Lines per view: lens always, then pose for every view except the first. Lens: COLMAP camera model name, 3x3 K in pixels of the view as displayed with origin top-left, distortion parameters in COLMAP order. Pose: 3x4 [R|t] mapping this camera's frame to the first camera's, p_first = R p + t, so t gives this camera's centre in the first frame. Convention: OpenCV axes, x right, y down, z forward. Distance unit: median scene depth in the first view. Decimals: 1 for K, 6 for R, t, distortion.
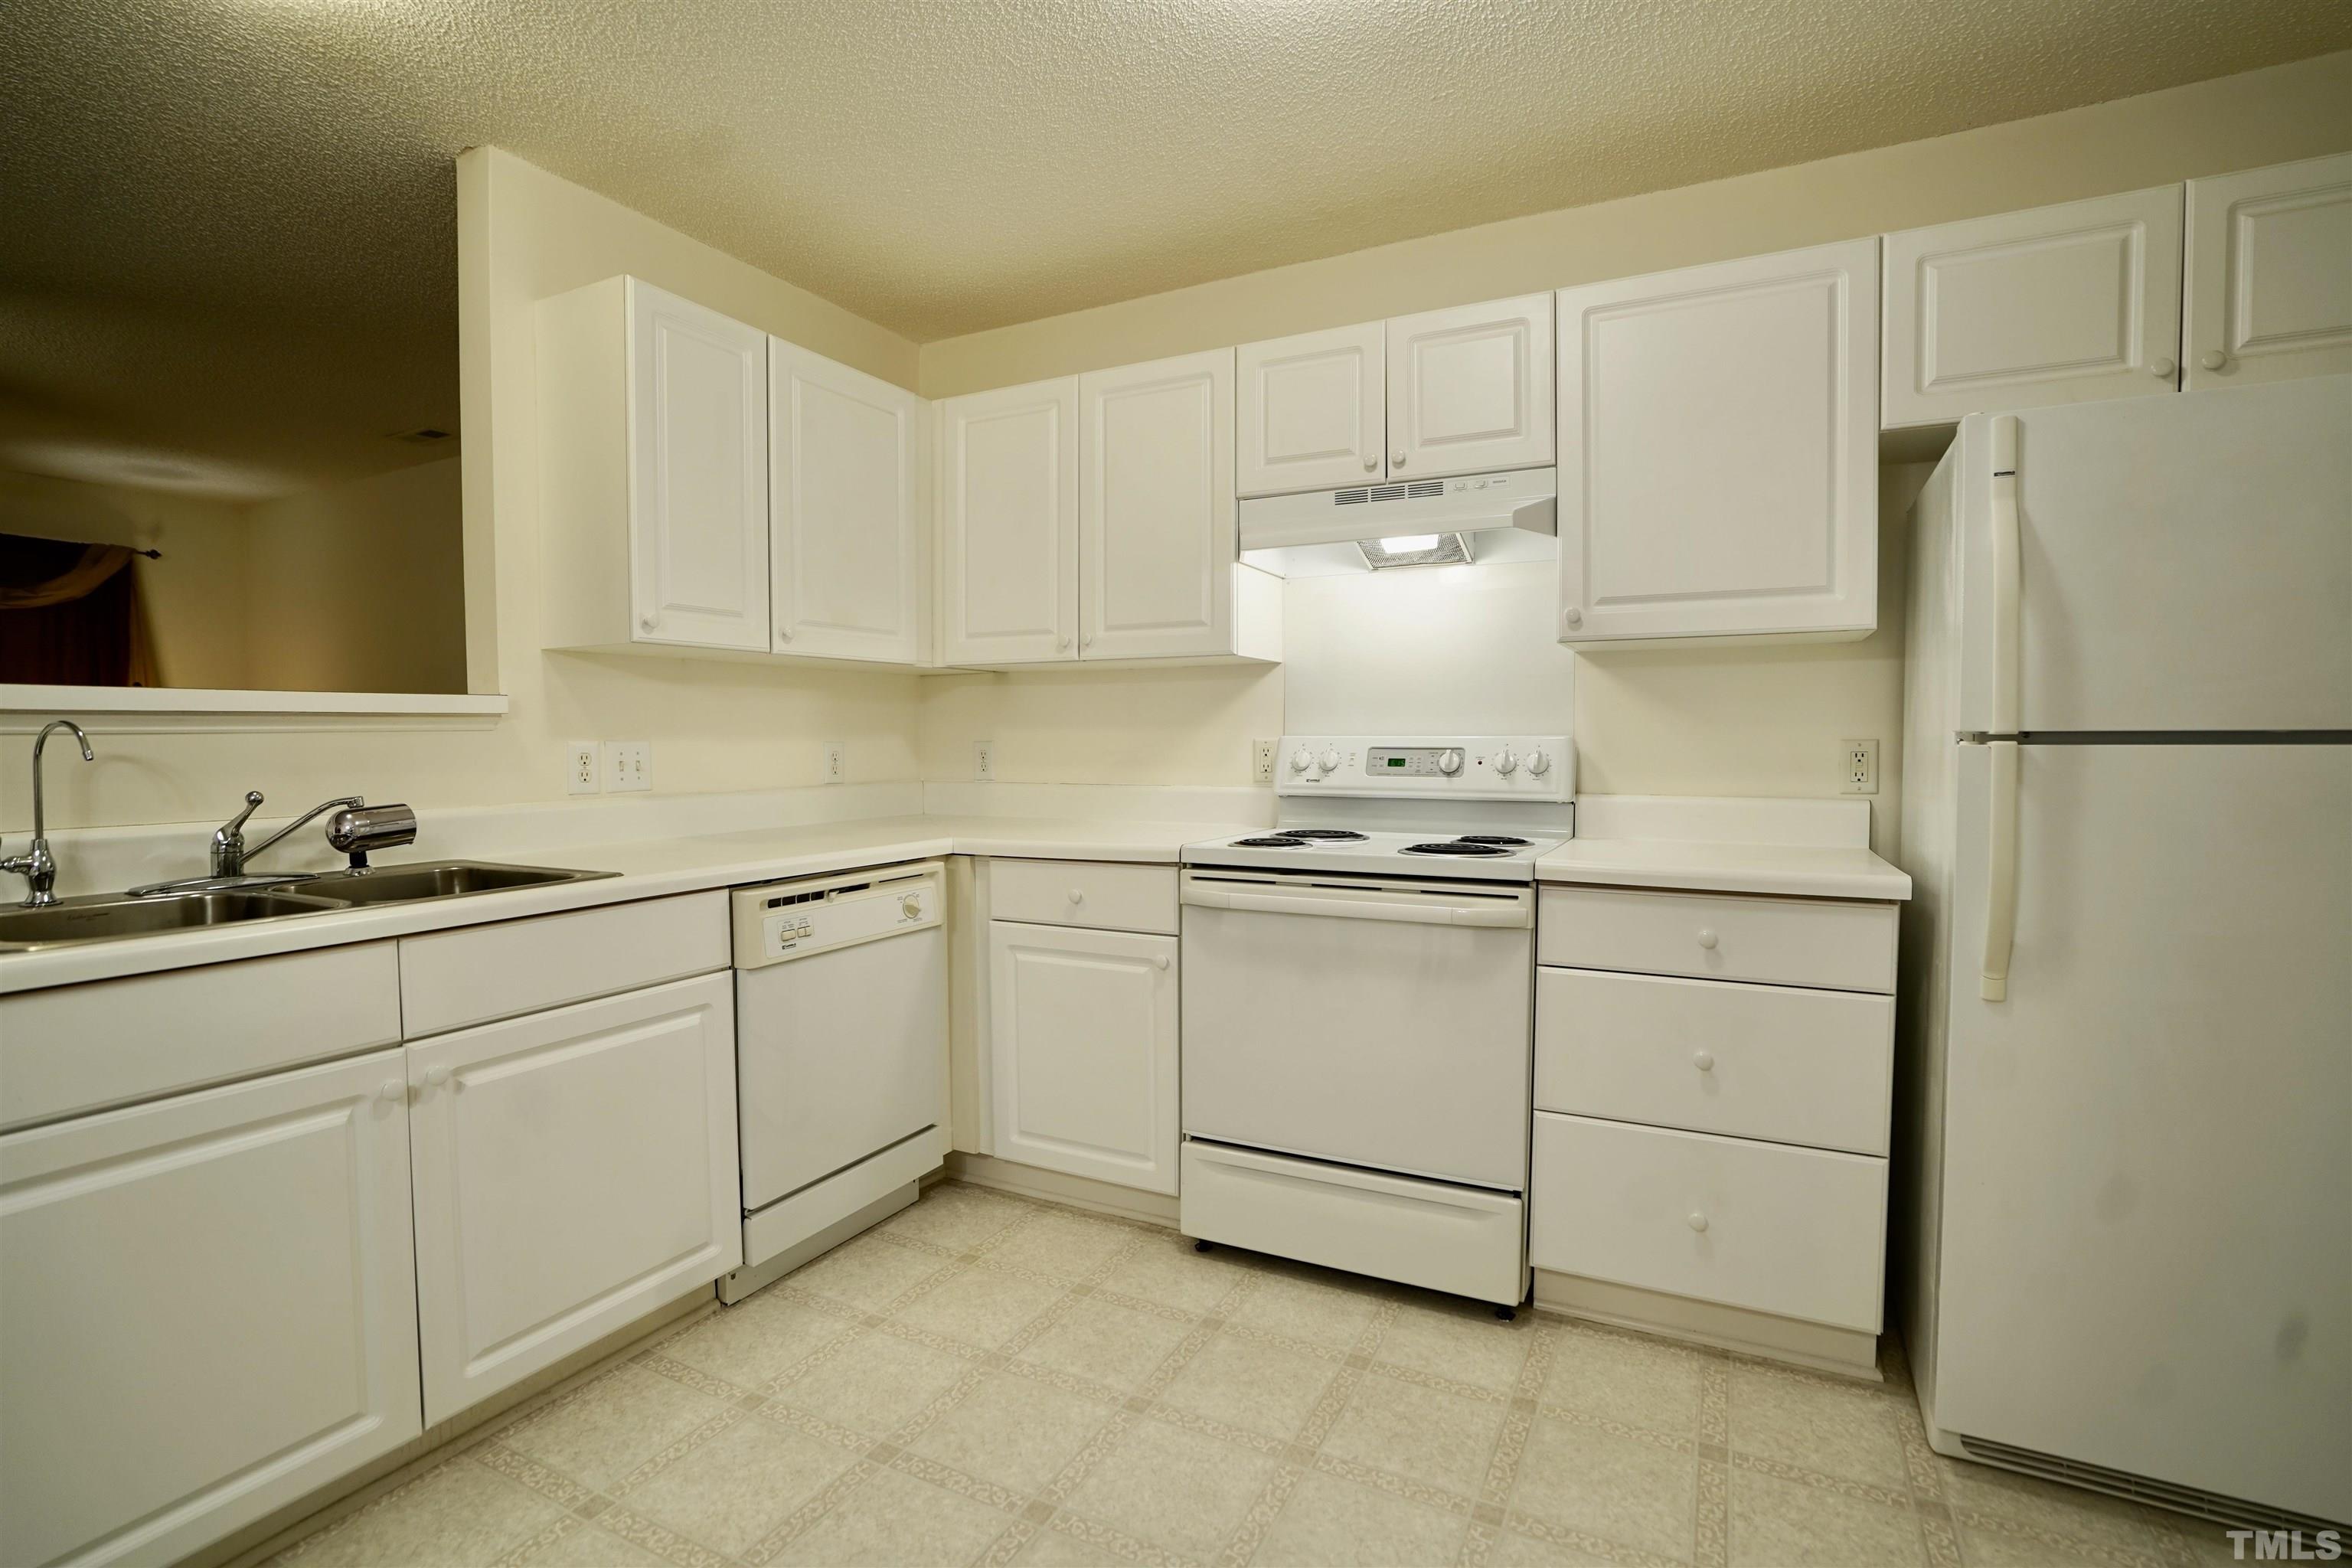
lens RADIAL K [[1118.7, 0, 1179.2], [0, 1118.7, 772.3], [0, 0, 1]] dist [-0.041734, 0.000109]
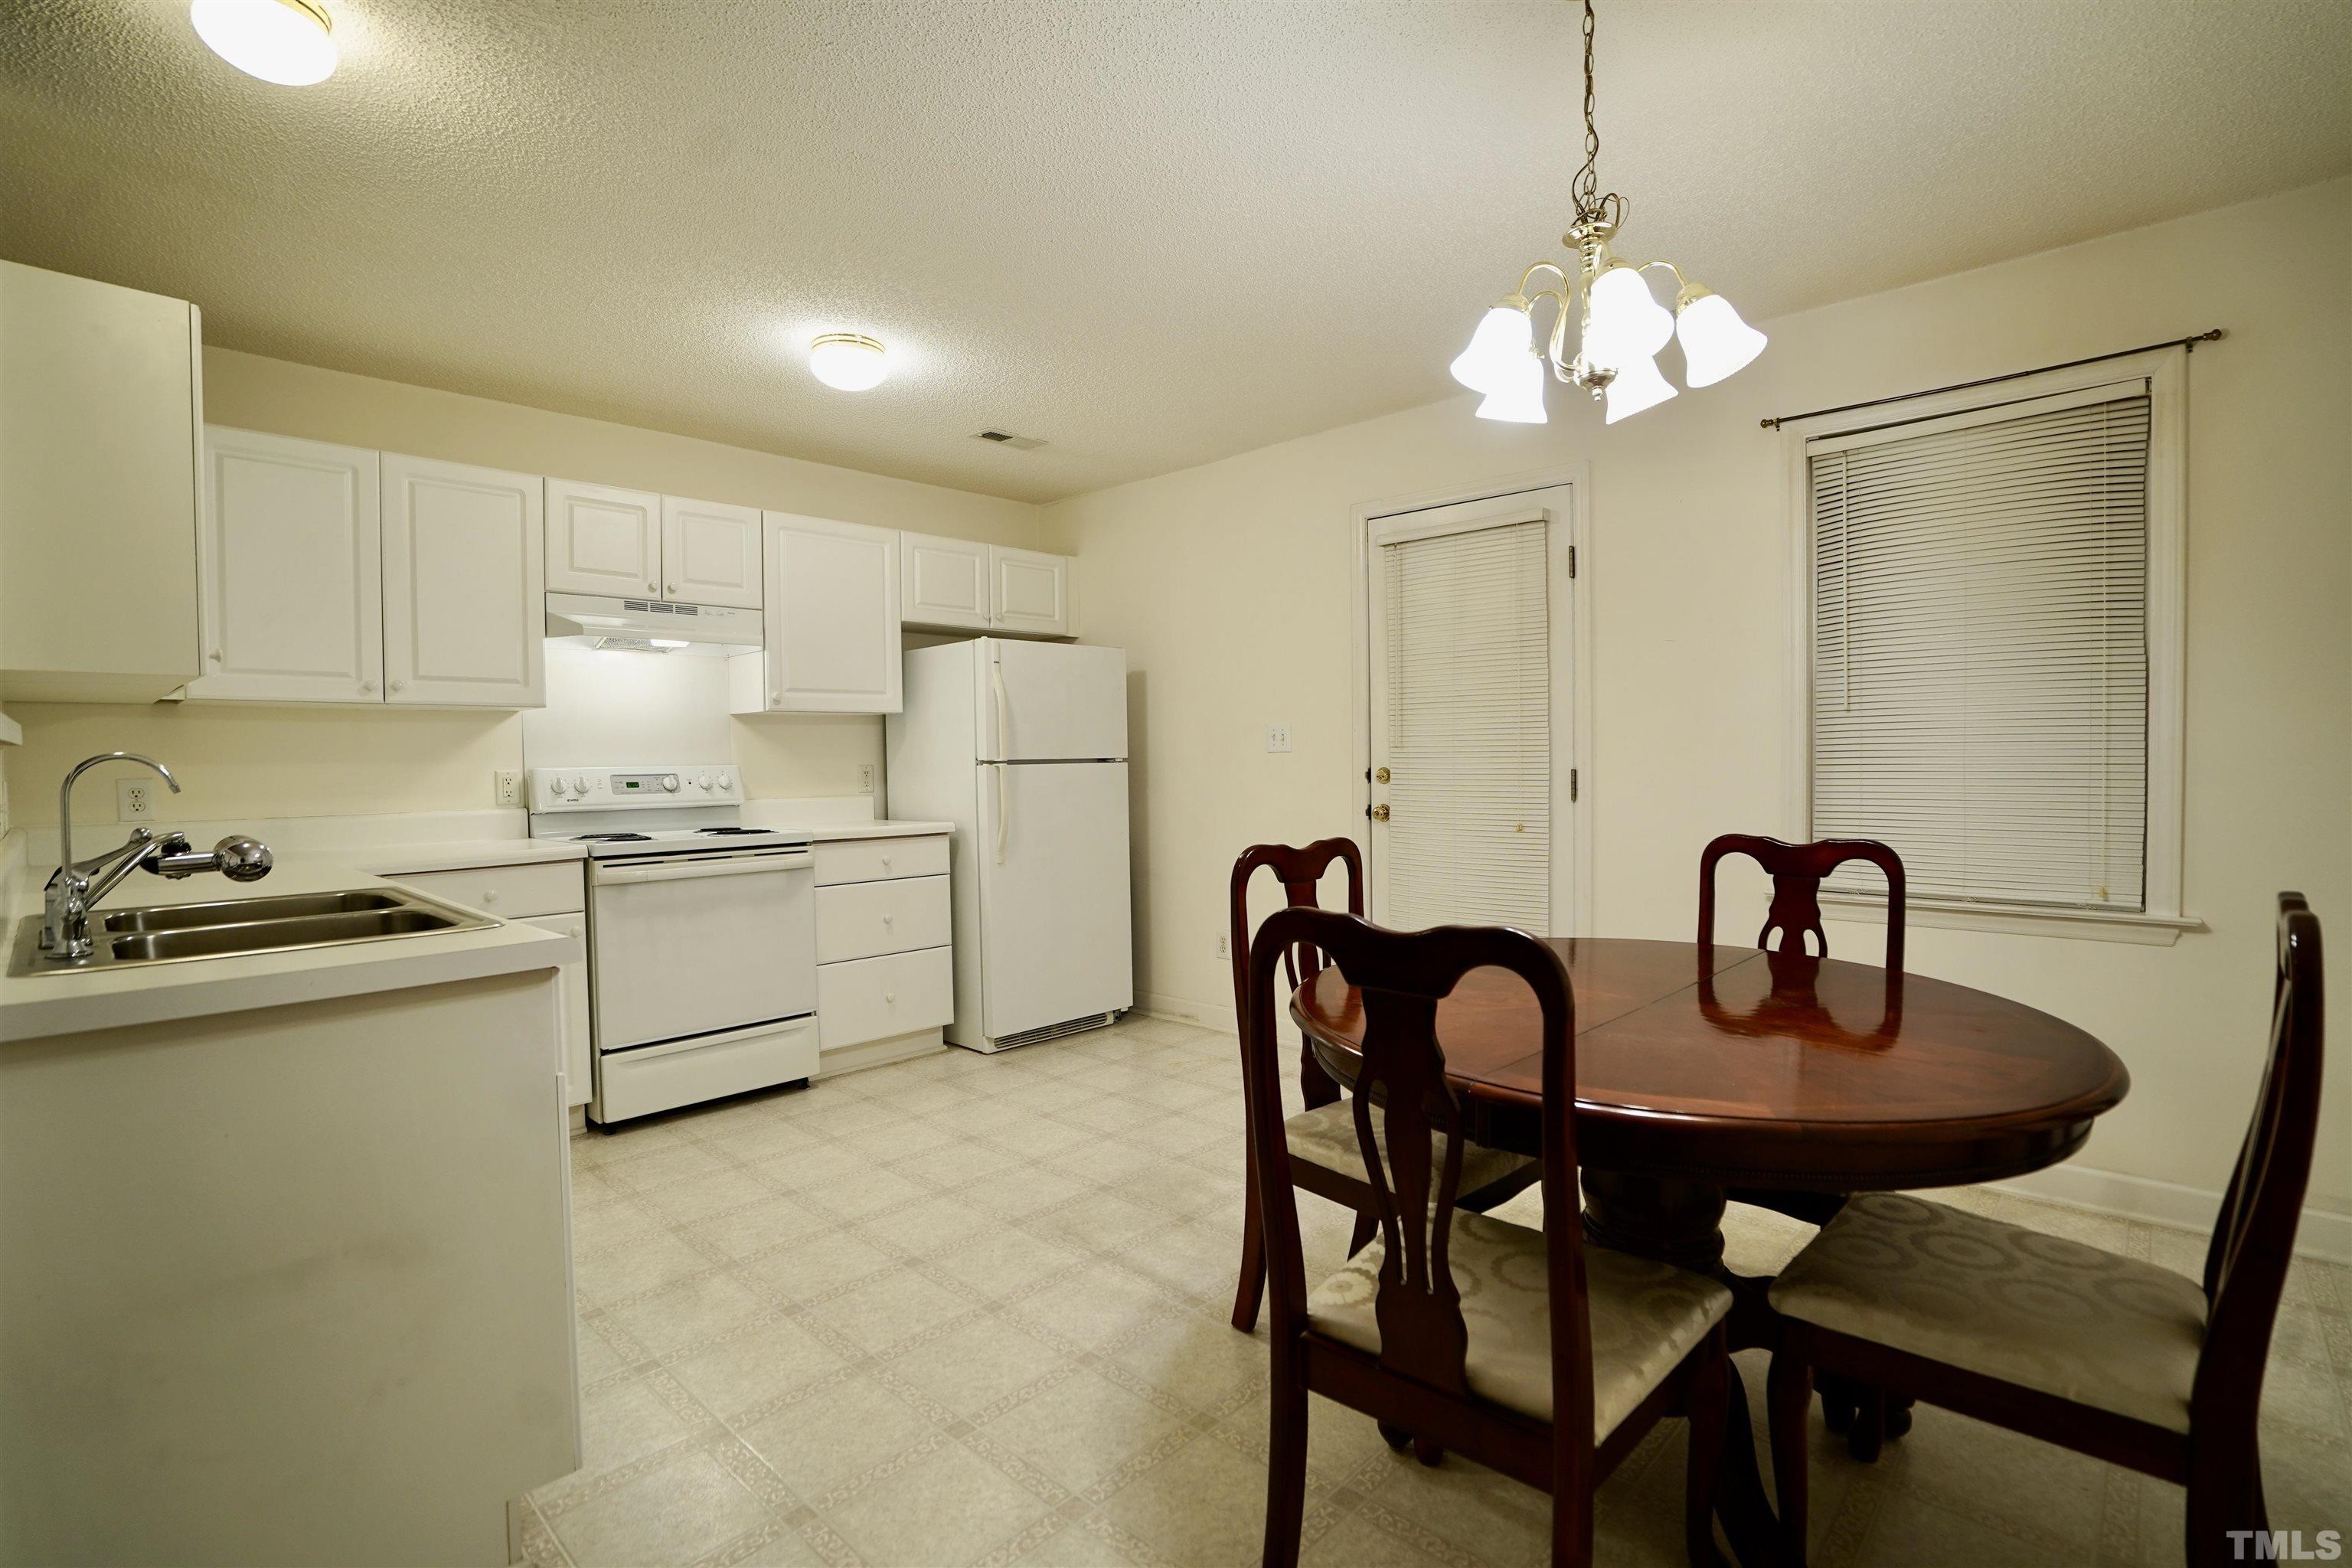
lens RADIAL K [[1105.0, 0, 1187.2], [0, 1105.0, 734.3], [0, 0, 1]] dist [-0.000735, 0.000096]
pose [[0.274140, 0.021643, 0.961446, -1.070774], [0.046651, 0.998270, -0.035774, 0.011403], [-0.960558, 0.054660, 0.272656, -0.099855]]
